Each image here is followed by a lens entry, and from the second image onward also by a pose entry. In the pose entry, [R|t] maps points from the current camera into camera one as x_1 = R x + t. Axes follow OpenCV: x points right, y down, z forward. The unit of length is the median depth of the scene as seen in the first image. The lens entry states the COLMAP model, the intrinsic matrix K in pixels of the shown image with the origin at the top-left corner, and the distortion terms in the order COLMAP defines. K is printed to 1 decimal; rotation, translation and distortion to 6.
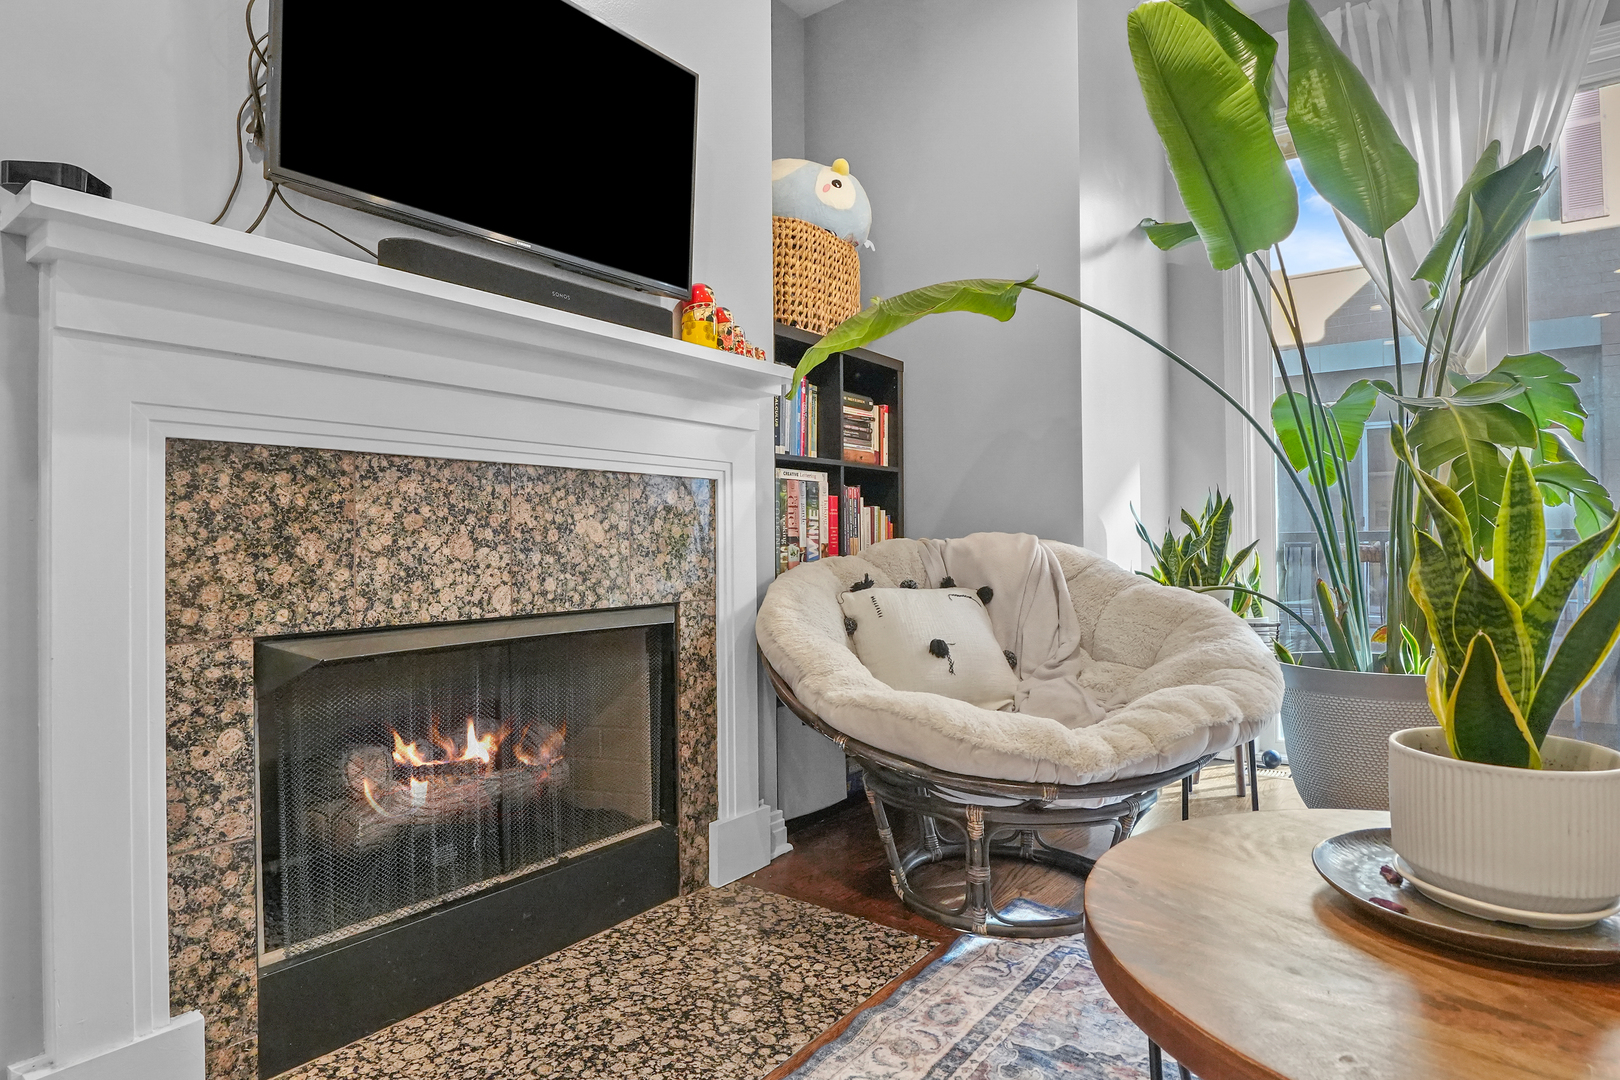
lens RADIAL K [[887.0, 0, 801.5], [0, 887.0, 532.0], [0, 0, 1]] dist [-0.018598, -0.001240]
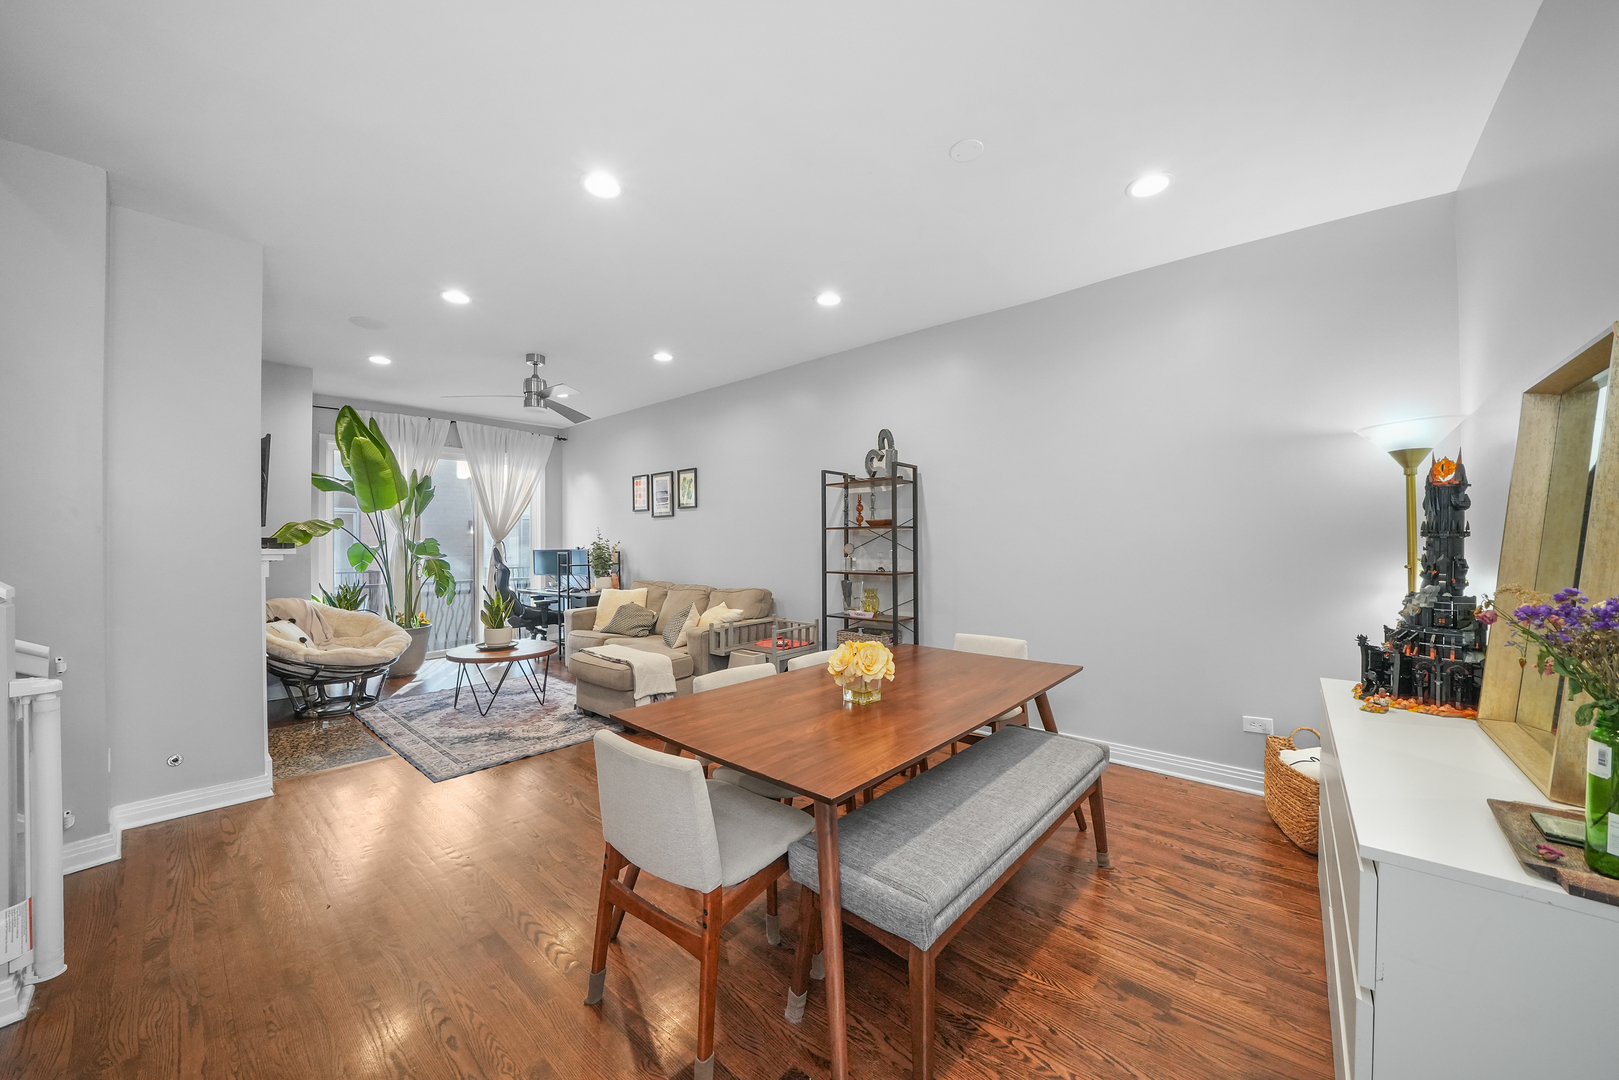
lens RADIAL K [[578.2, 0, 801.5], [0, 578.2, 539.9], [0, 0, 1]] dist [-0.018178, 0.000169]
pose [[0.073031, 0.014164, 0.997229, -2.121325], [-0.006488, 0.999885, -0.013727, -0.248553], [-0.997309, -0.005467, 0.073115, -1.069177]]
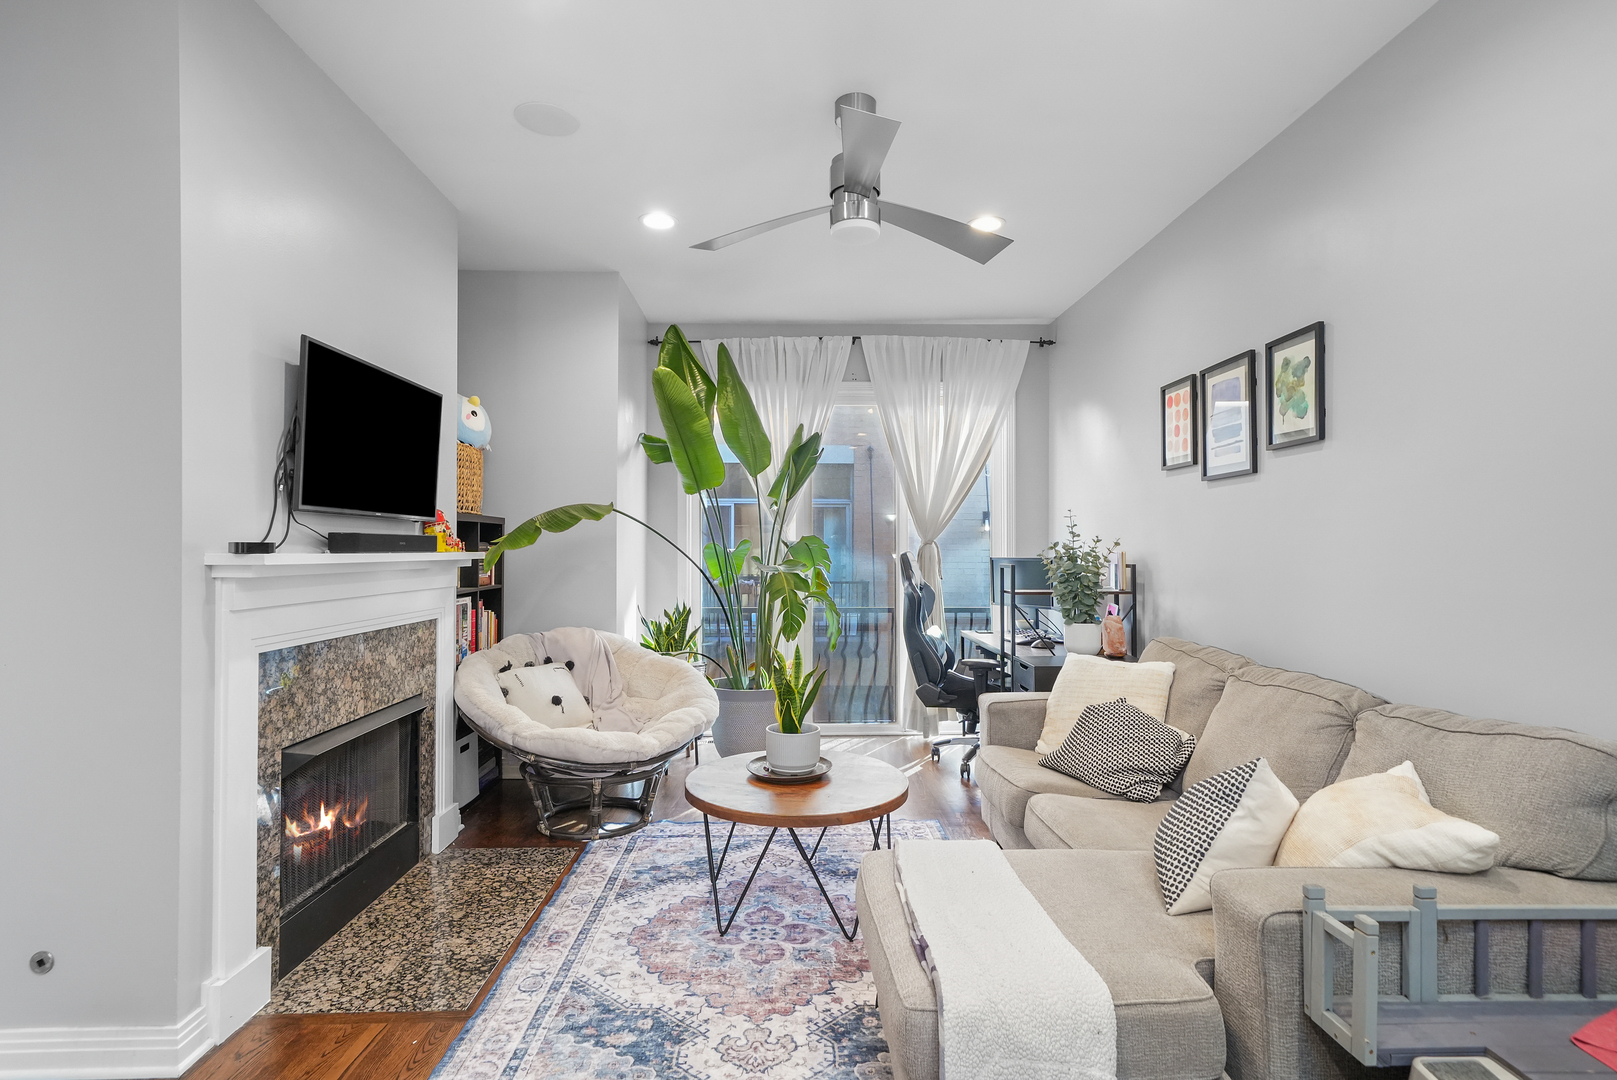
lens RADIAL K [[806.0, 0, 805.3], [0, 806.0, 541.6], [0, 0, 1]] dist [0.016709, 0.000987]
pose [[0.783244, 0.014049, 0.621556, -0.631542], [-0.015033, 0.999880, -0.003657, -0.260675], [-0.621533, -0.006479, 0.783361, -0.834601]]
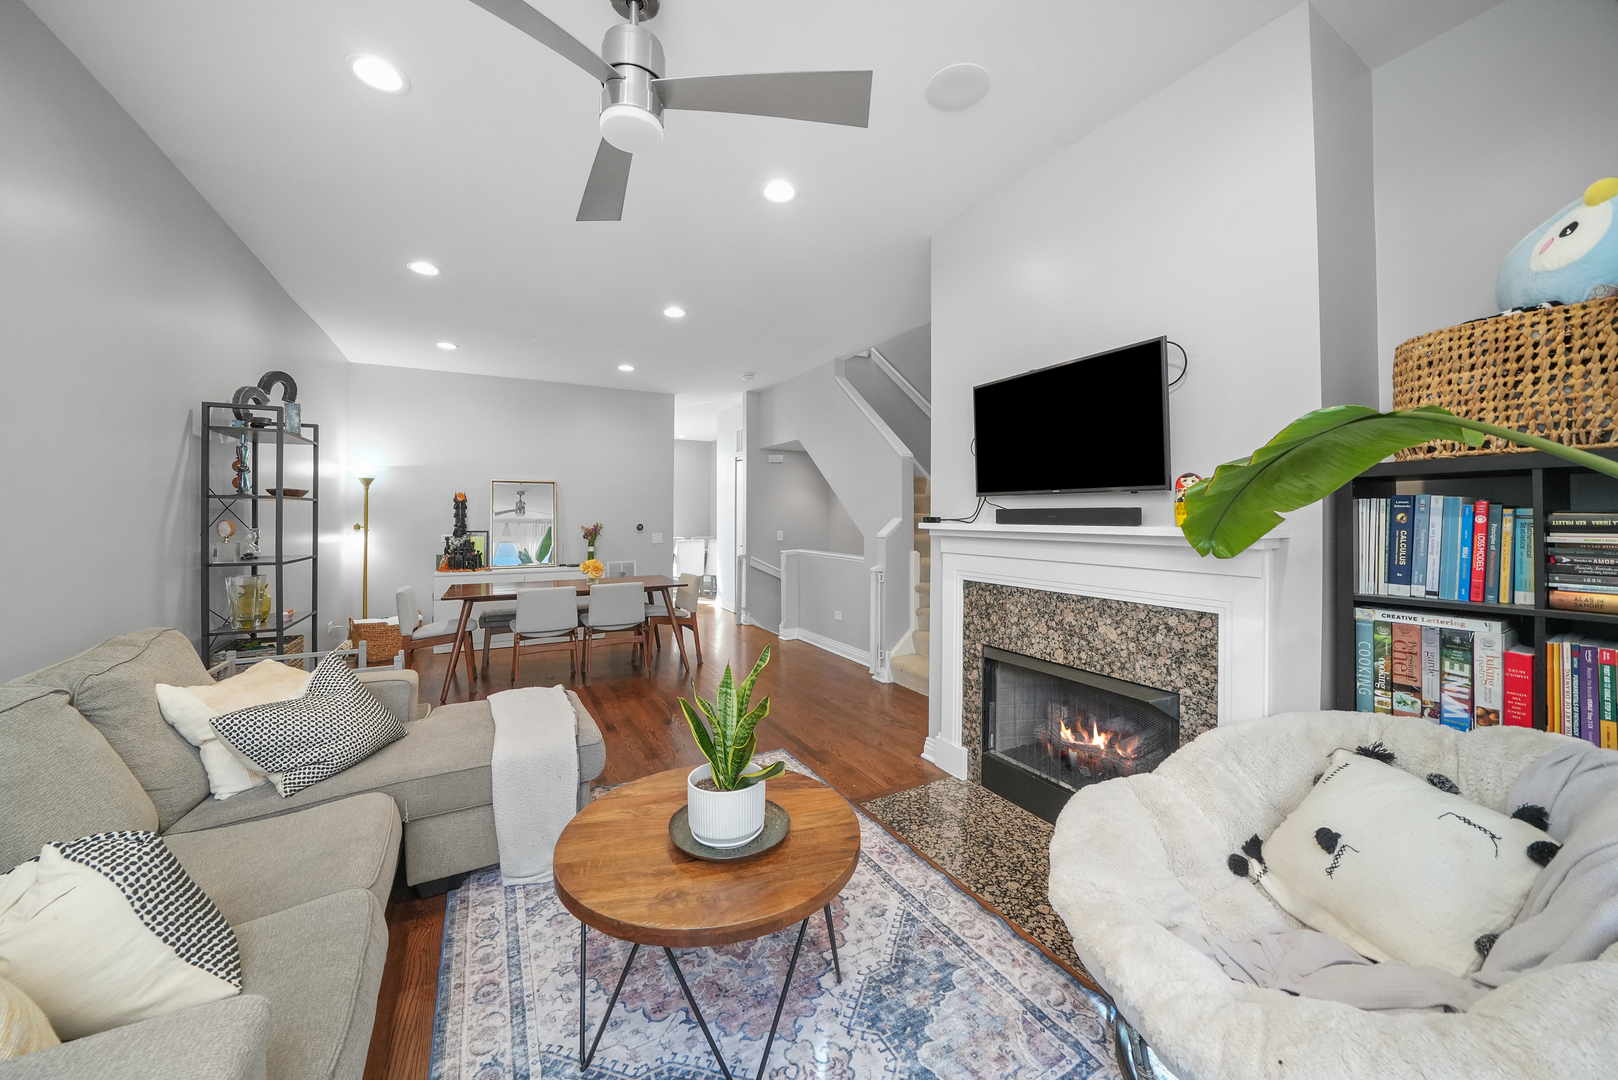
lens RADIAL K [[573.2, 0, 808.0], [0, 573.2, 513.6], [0, 0, 1]] dist [-0.020152, 0.000024]
pose [[-0.406412, 0.001314, -0.913689, 1.125505], [0.012622, 0.999912, -0.004176, -0.259107], [0.913603, -0.013229, -0.406392, 0.959823]]
